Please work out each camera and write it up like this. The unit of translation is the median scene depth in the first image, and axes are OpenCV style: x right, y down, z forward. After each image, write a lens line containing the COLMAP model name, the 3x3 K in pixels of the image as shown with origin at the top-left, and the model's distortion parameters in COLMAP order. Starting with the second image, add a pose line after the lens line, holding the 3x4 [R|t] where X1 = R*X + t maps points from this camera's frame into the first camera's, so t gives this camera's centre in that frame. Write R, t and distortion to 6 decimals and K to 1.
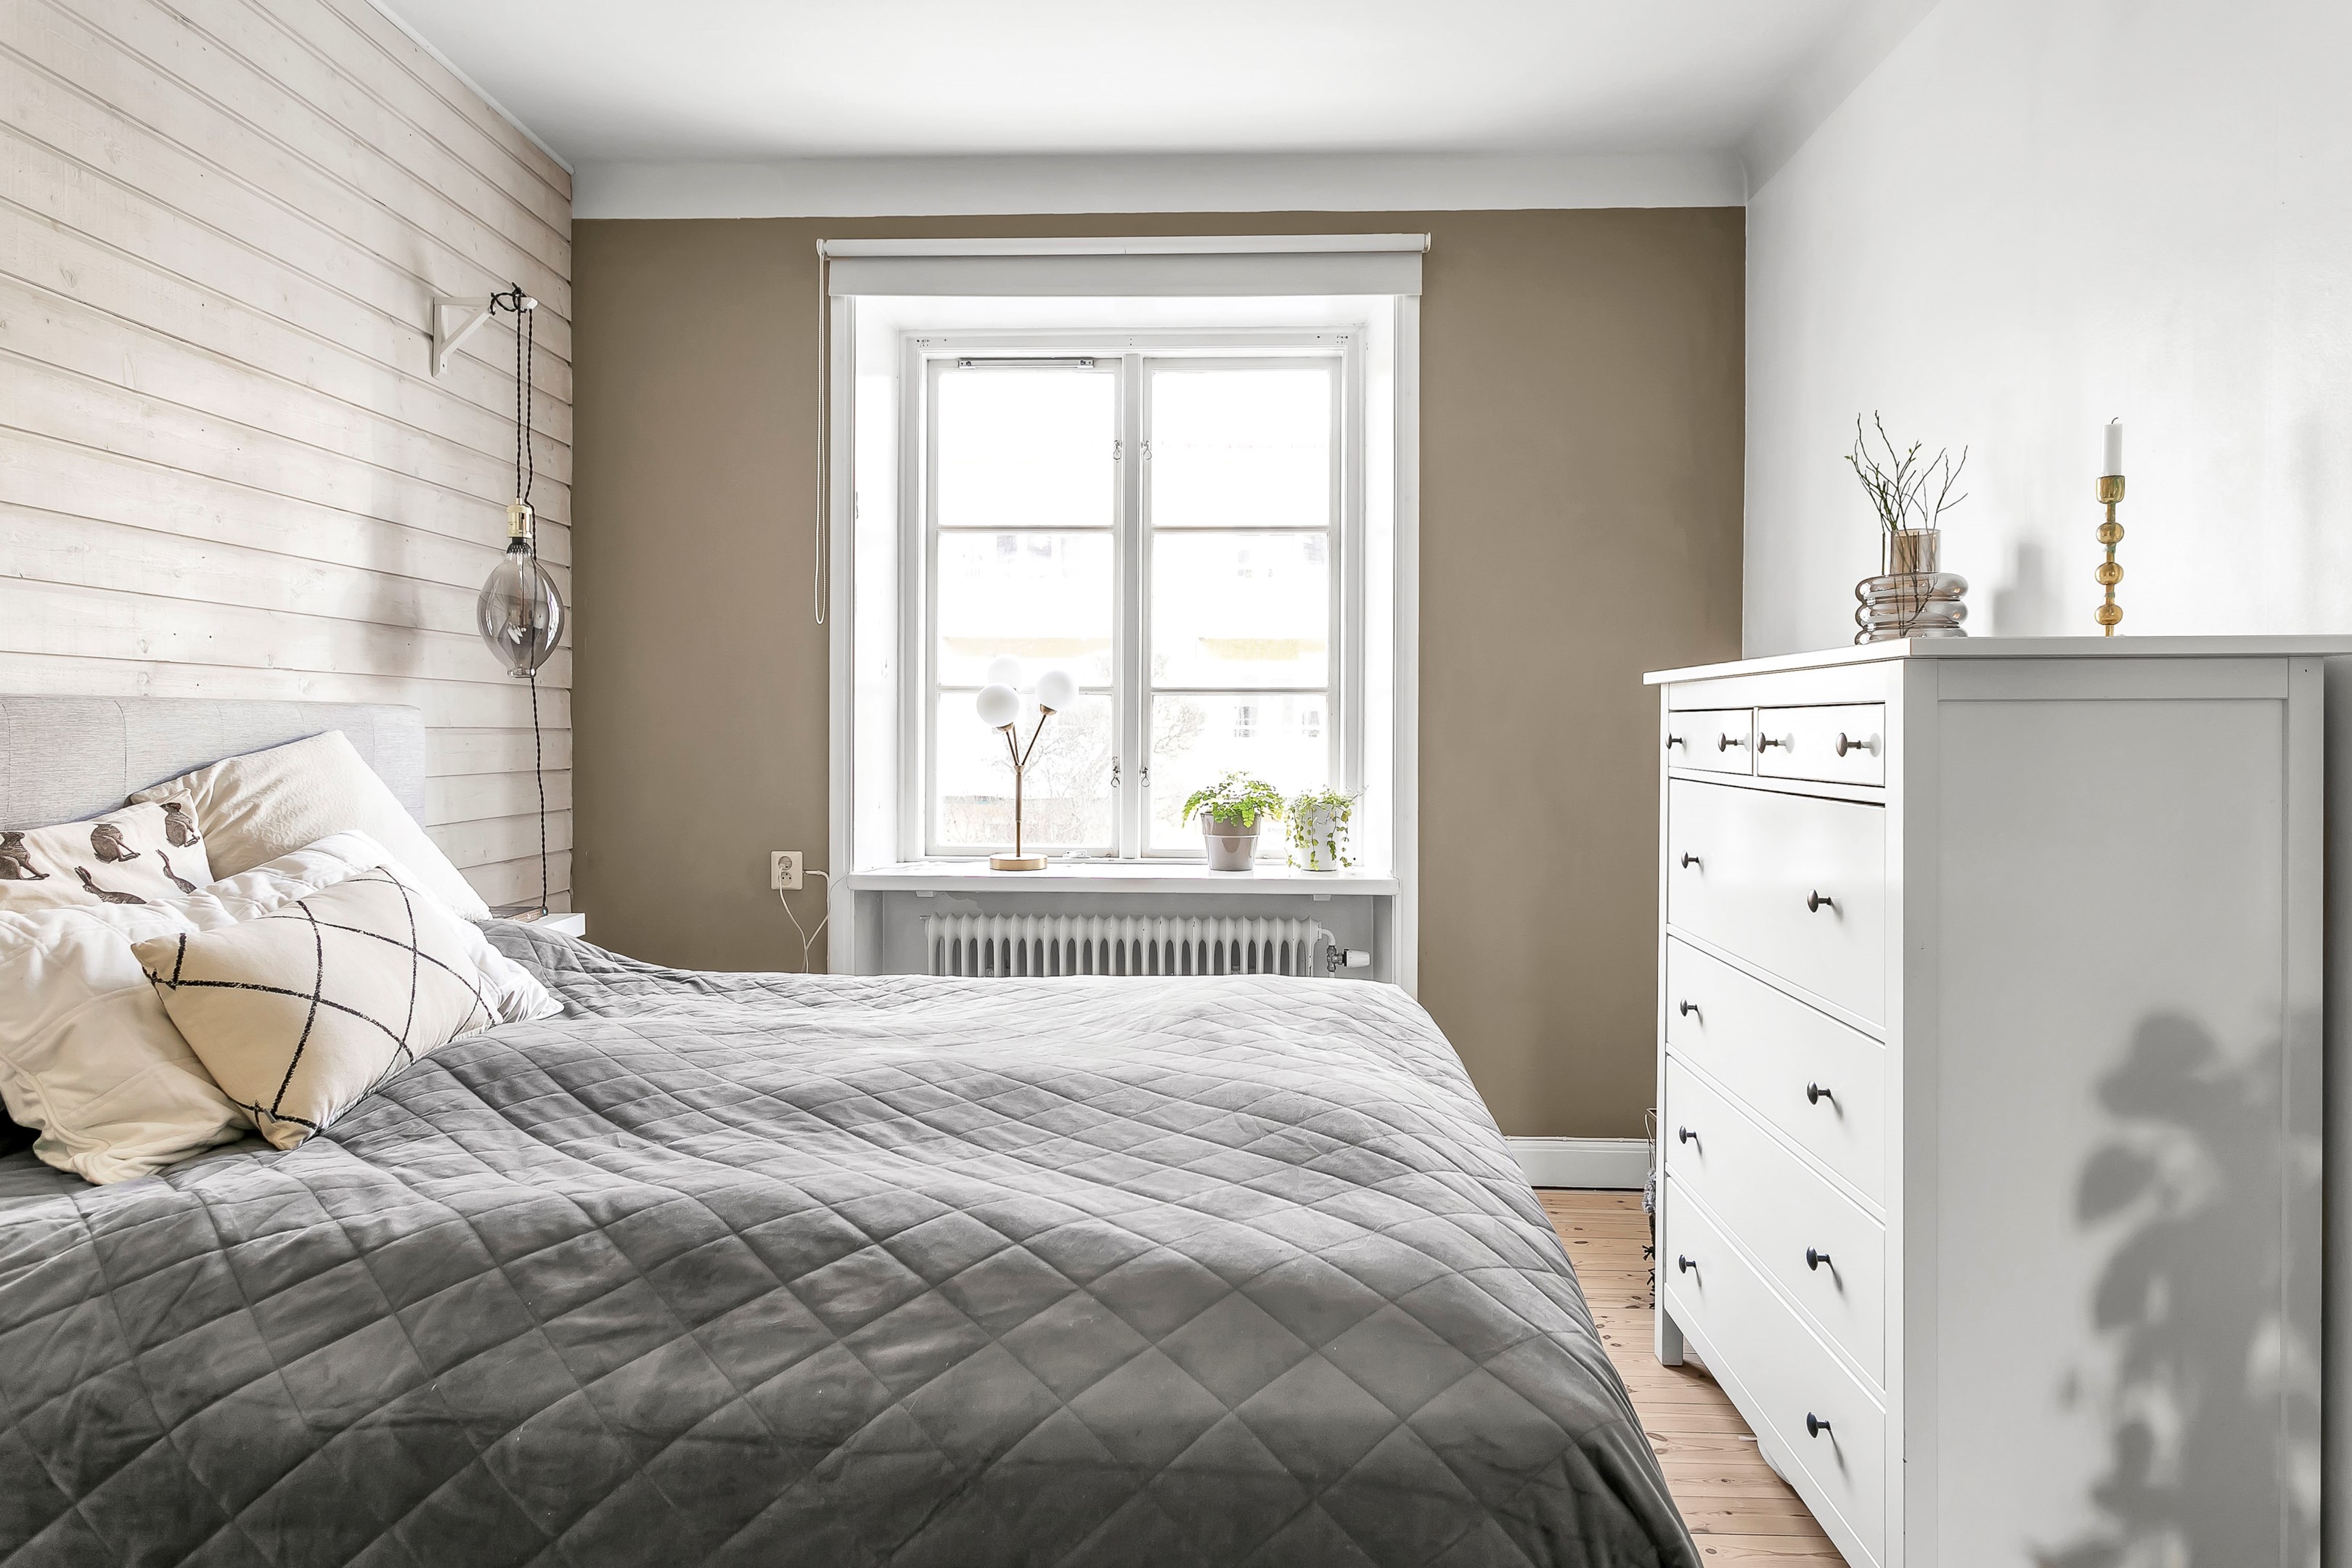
lens RADIAL K [[1354.8, 0, 1178.1], [0, 1354.8, 743.3], [0, 0, 1]] dist [-0.007259, 0.004159]
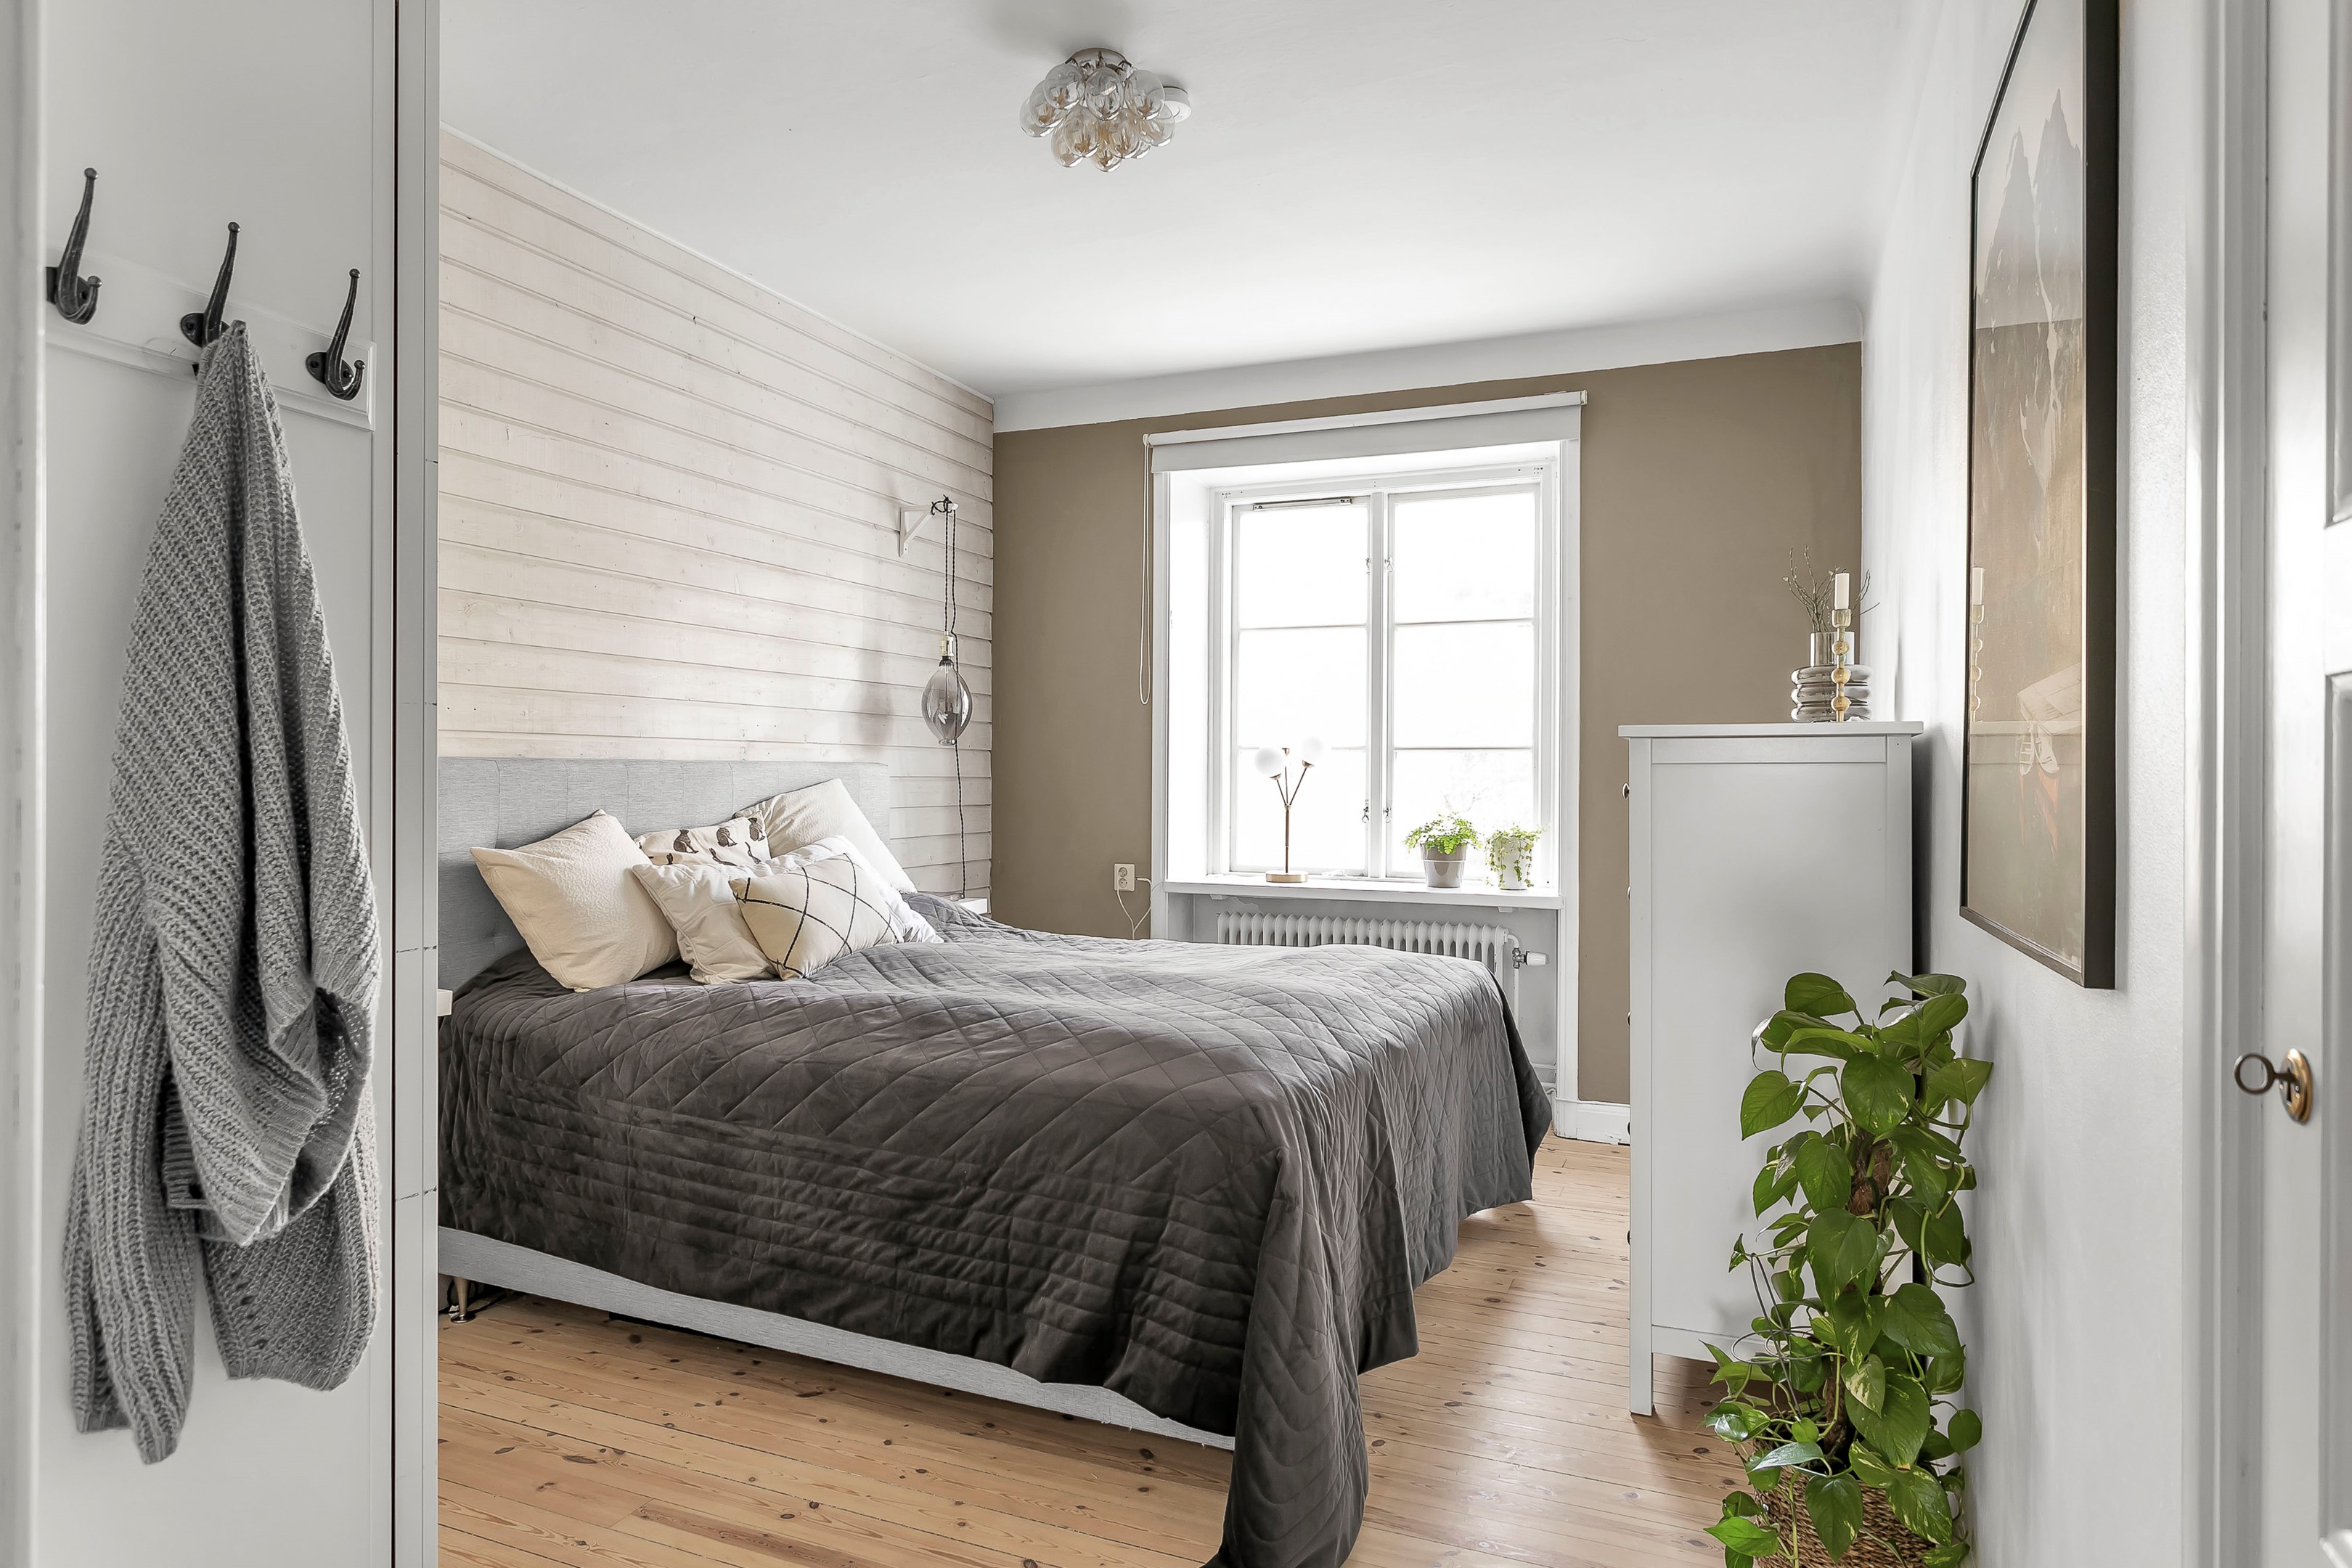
lens RADIAL K [[1354.8, 0, 1179.5], [0, 1354.8, 769.6], [0, 0, 1]] dist [-0.007259, 0.004159]
pose [[0.934921, 0.000623, -0.354855, 0.356544], [-0.005807, 0.999891, -0.013544, -0.000114], [0.354808, 0.014723, 0.934823, -0.410232]]
